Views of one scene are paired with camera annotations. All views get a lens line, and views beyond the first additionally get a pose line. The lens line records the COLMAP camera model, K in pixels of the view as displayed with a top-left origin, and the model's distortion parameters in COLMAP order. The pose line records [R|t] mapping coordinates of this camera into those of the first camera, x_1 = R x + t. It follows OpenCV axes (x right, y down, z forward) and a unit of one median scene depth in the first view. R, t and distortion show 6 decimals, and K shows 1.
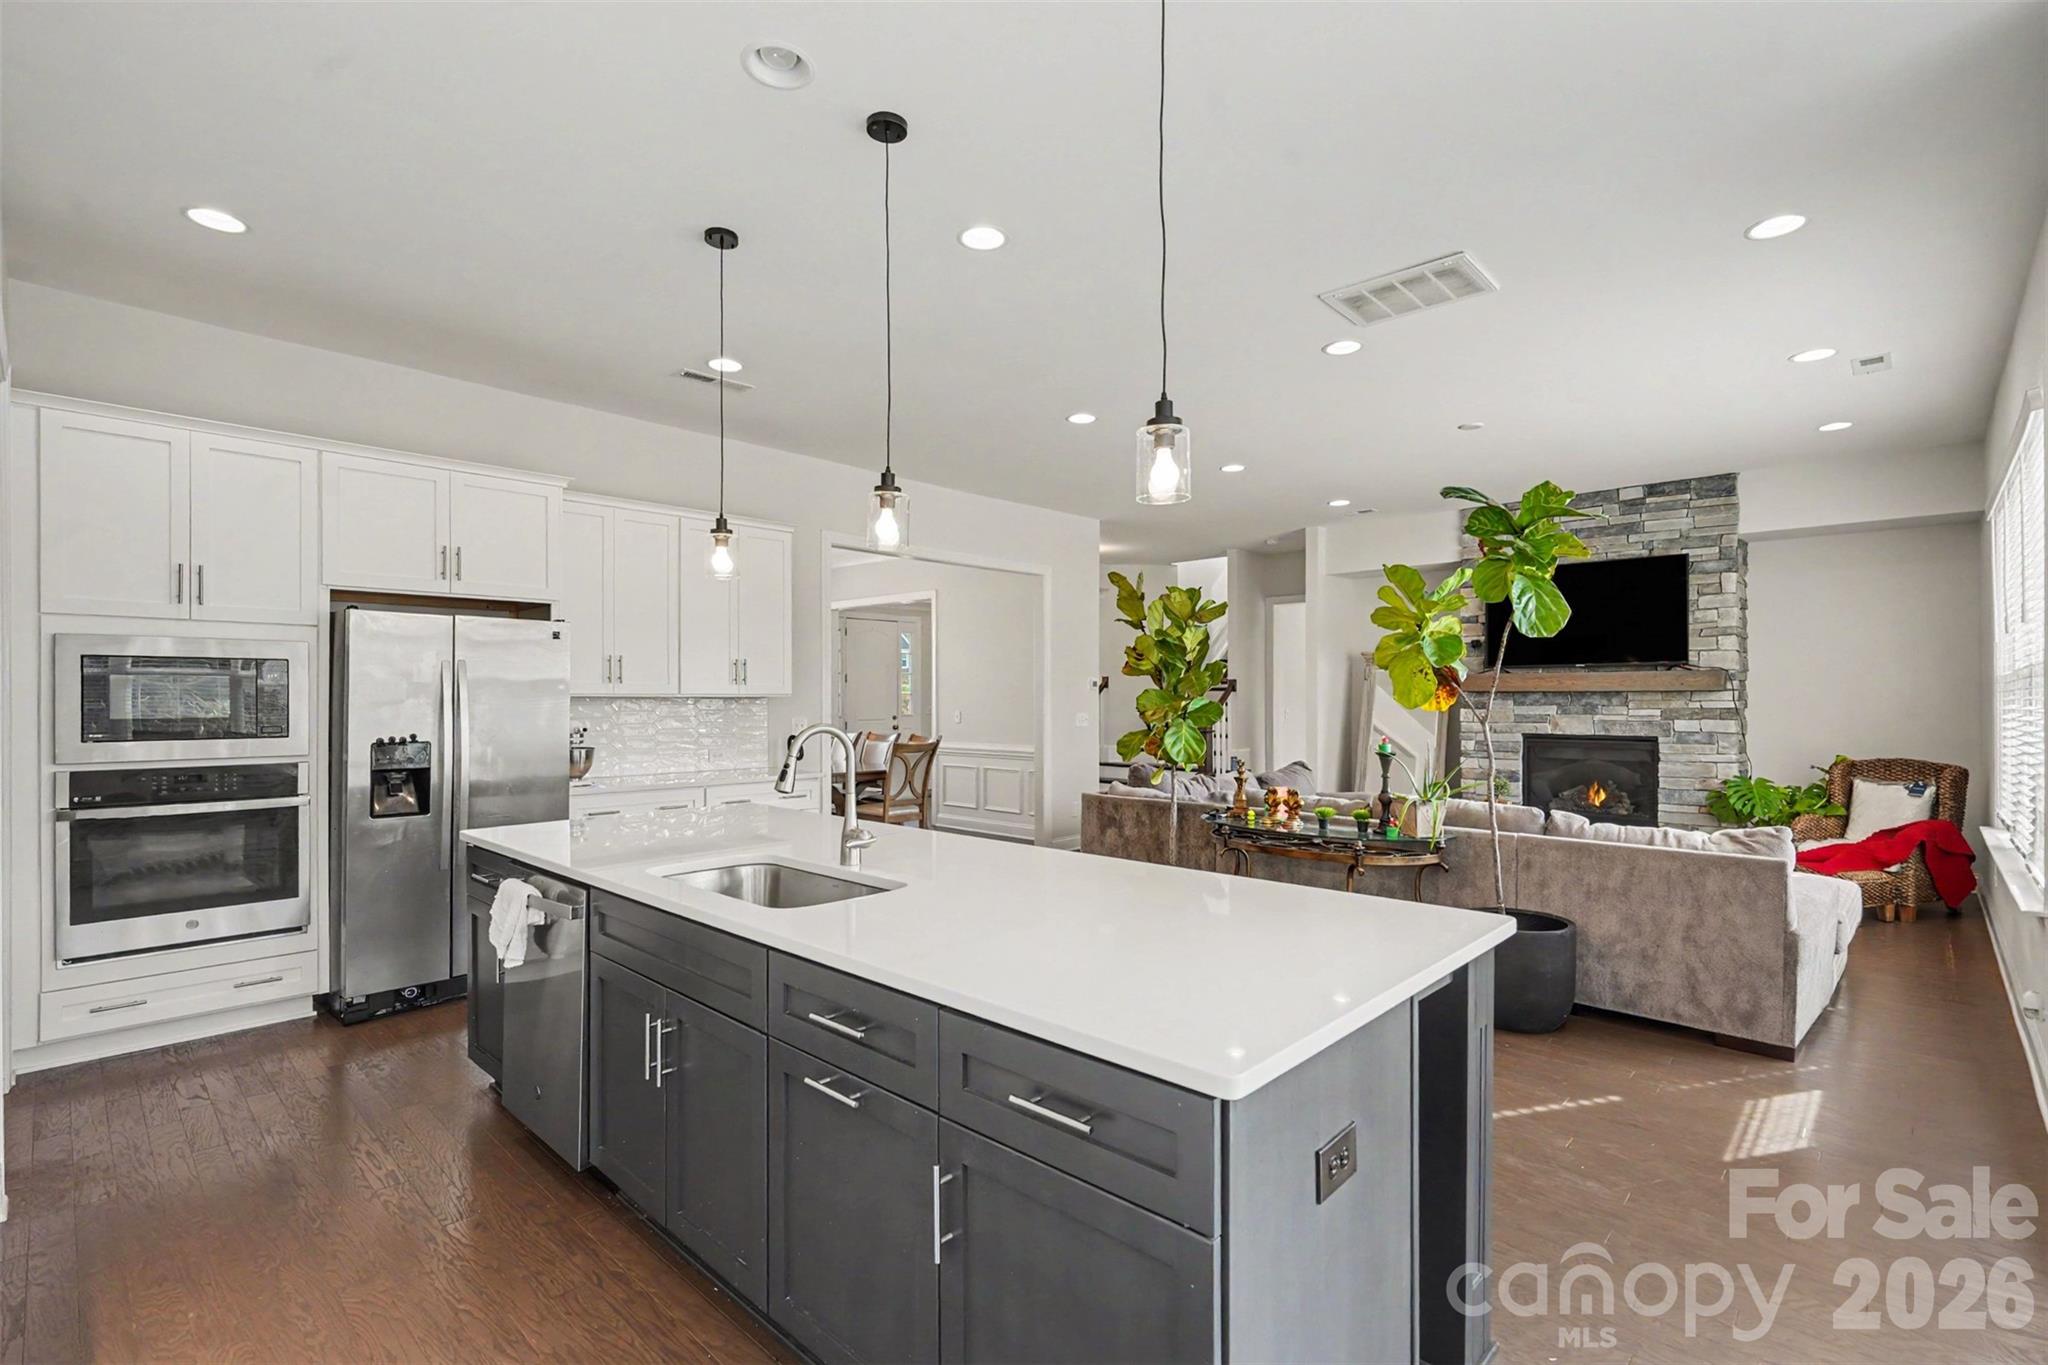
lens RADIAL K [[945.0, 0, 1029.0], [0, 945.0, 663.3], [0, 0, 1]] dist [-0.003177, -0.000553]
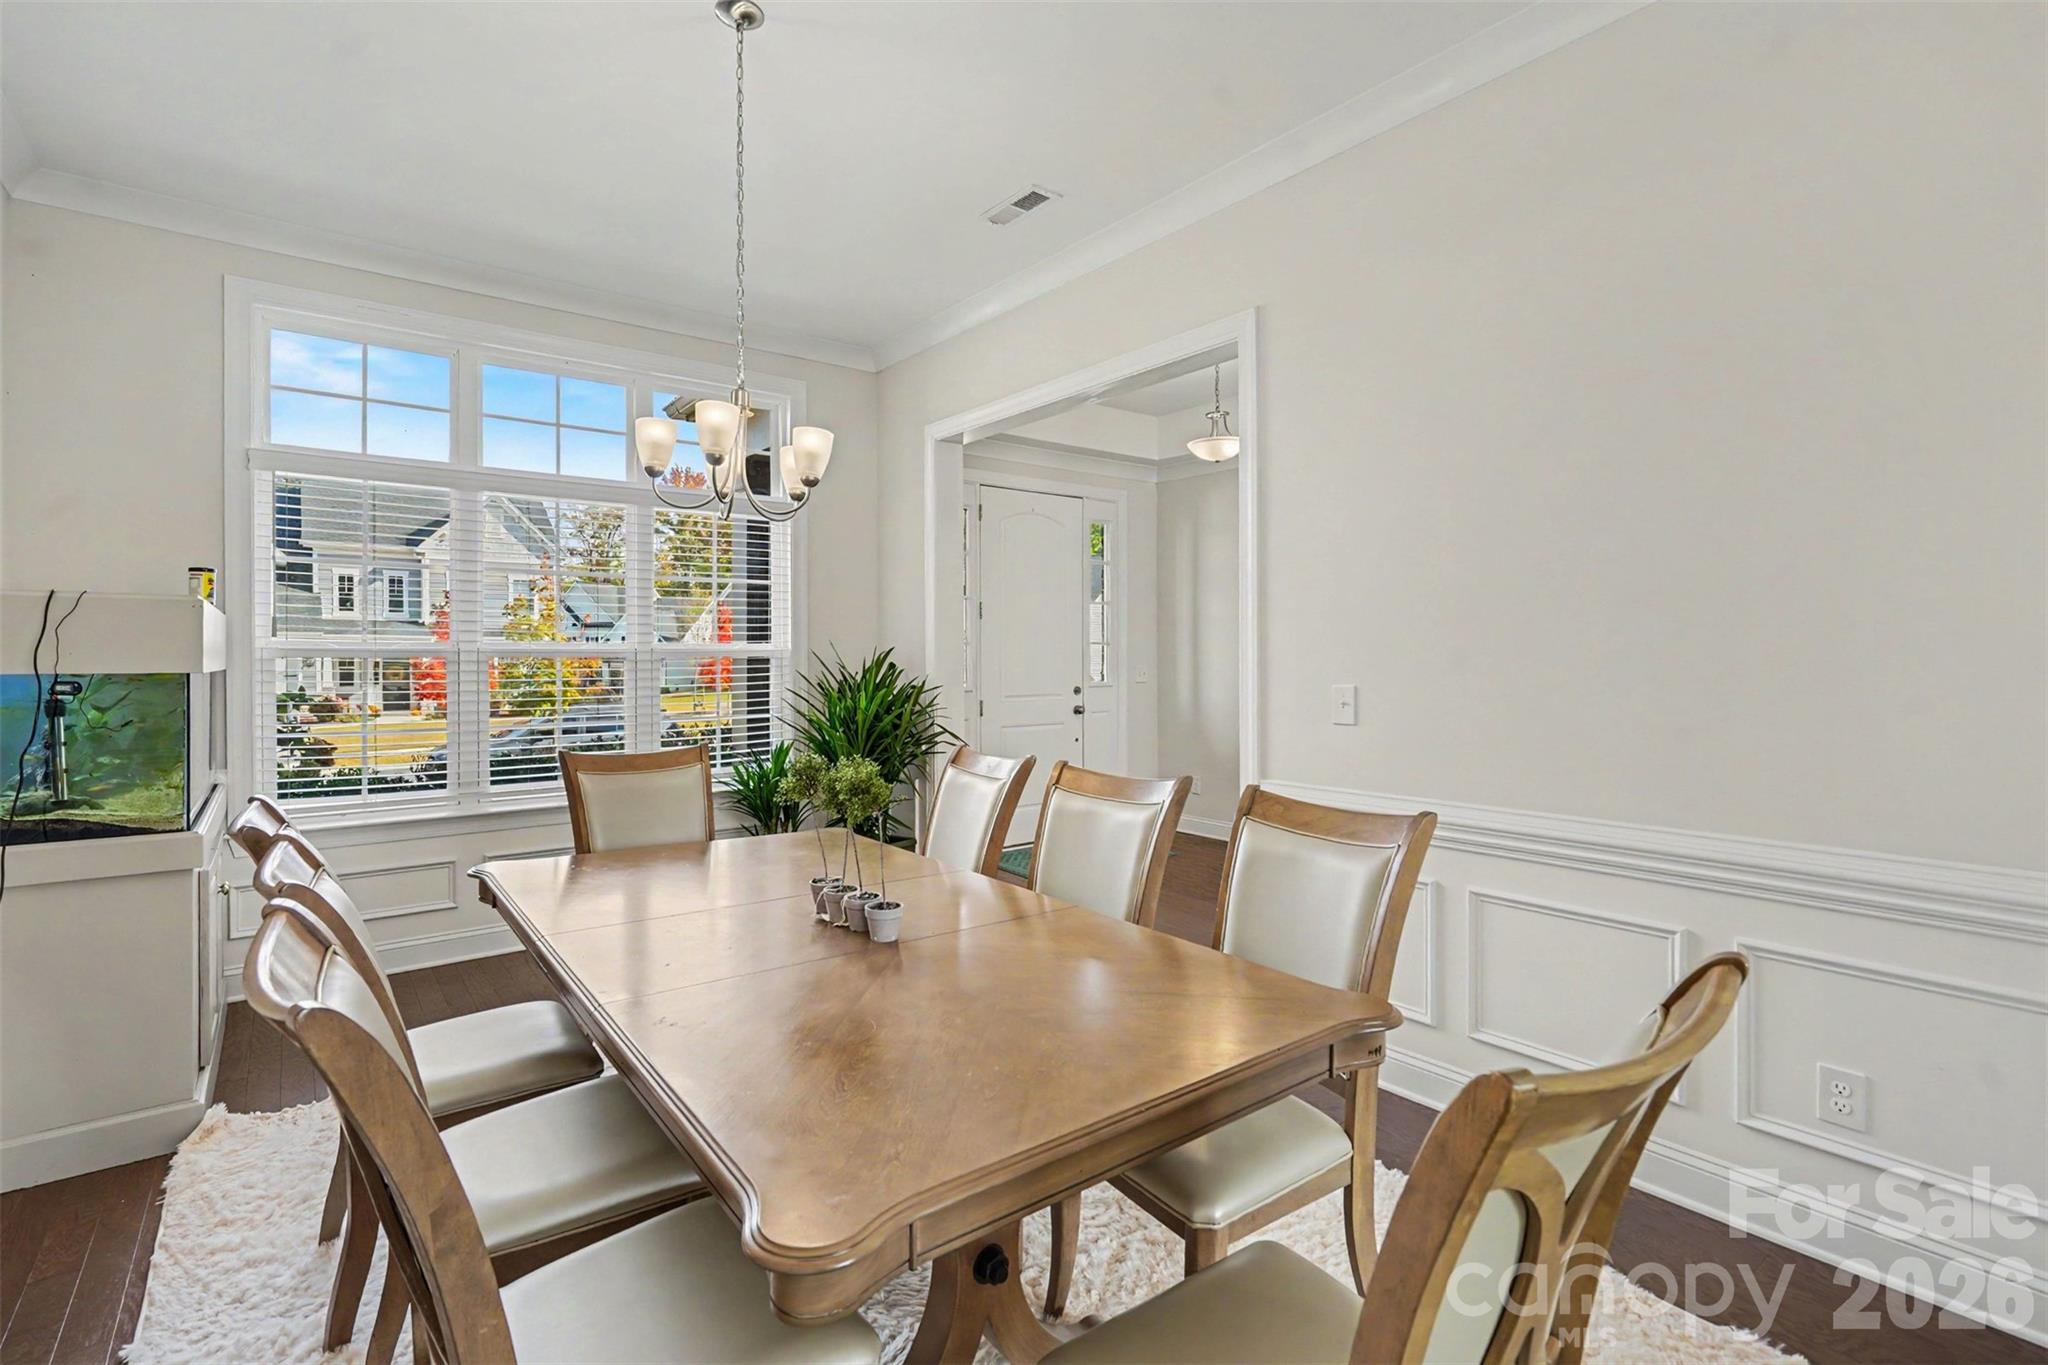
lens RADIAL K [[945.0, 0, 1029.0], [0, 945.0, 663.3], [0, 0, 1]] dist [-0.003177, -0.000553]
pose [[0.990460, -0.001524, -0.137790, -0.327737], [0.006786, 0.999265, 0.037725, 0.072814], [0.137631, -0.038300, 0.989743, 1.677875]]
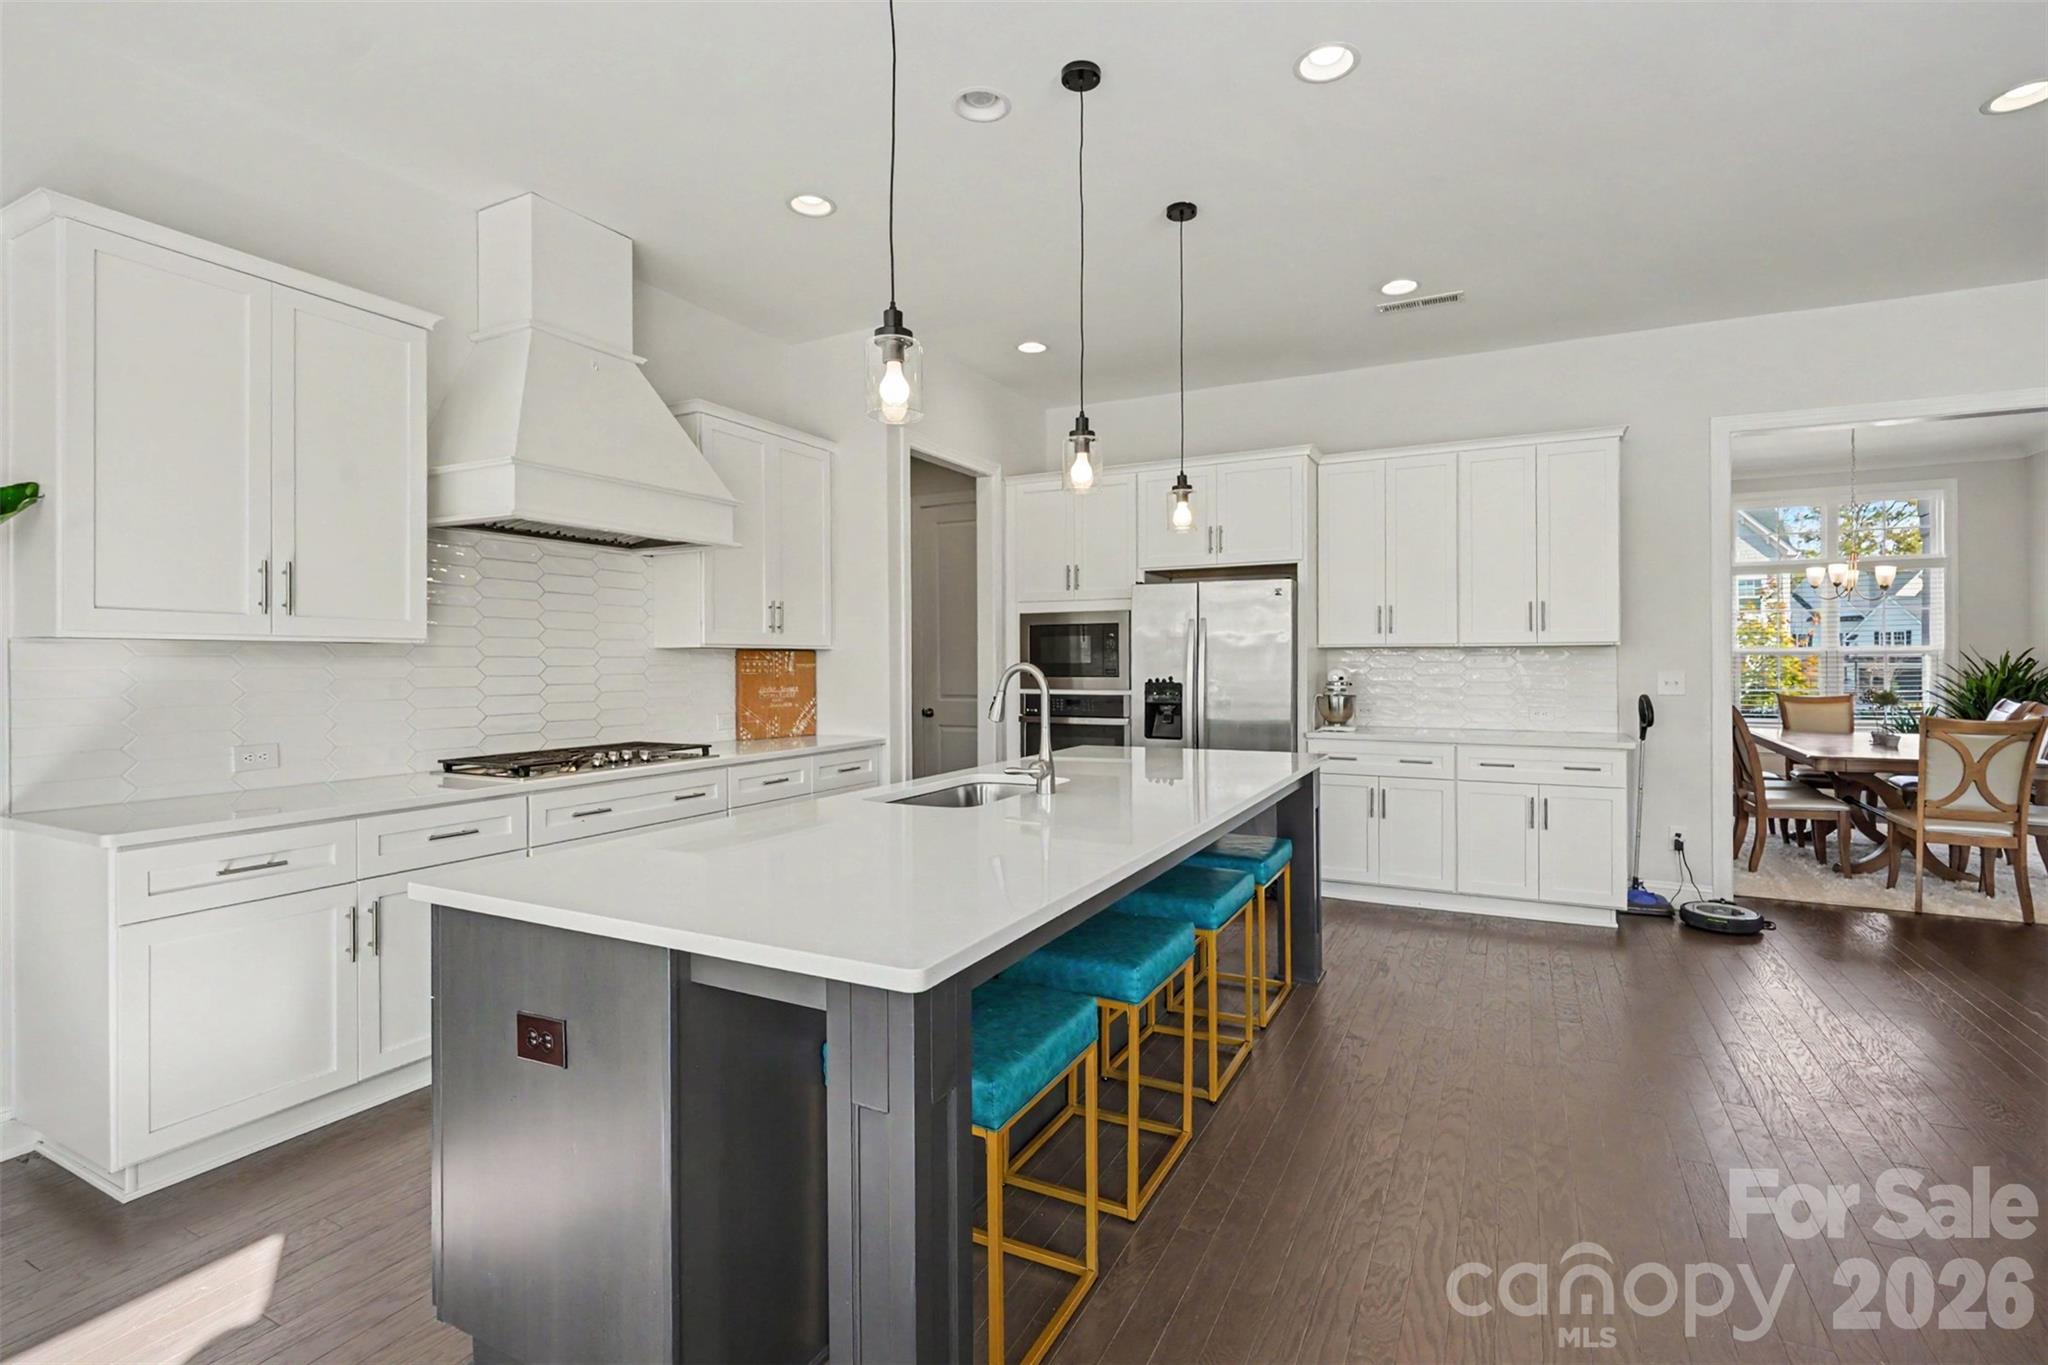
lens RADIAL K [[945.0, 0, 1029.0], [0, 945.0, 663.3], [0, 0, 1]] dist [-0.003177, -0.000553]
pose [[0.286857, -0.003031, -0.957969, 0.549299], [0.038063, 0.999241, 0.008237, 0.037427], [0.957217, -0.038826, 0.286755, 0.432715]]
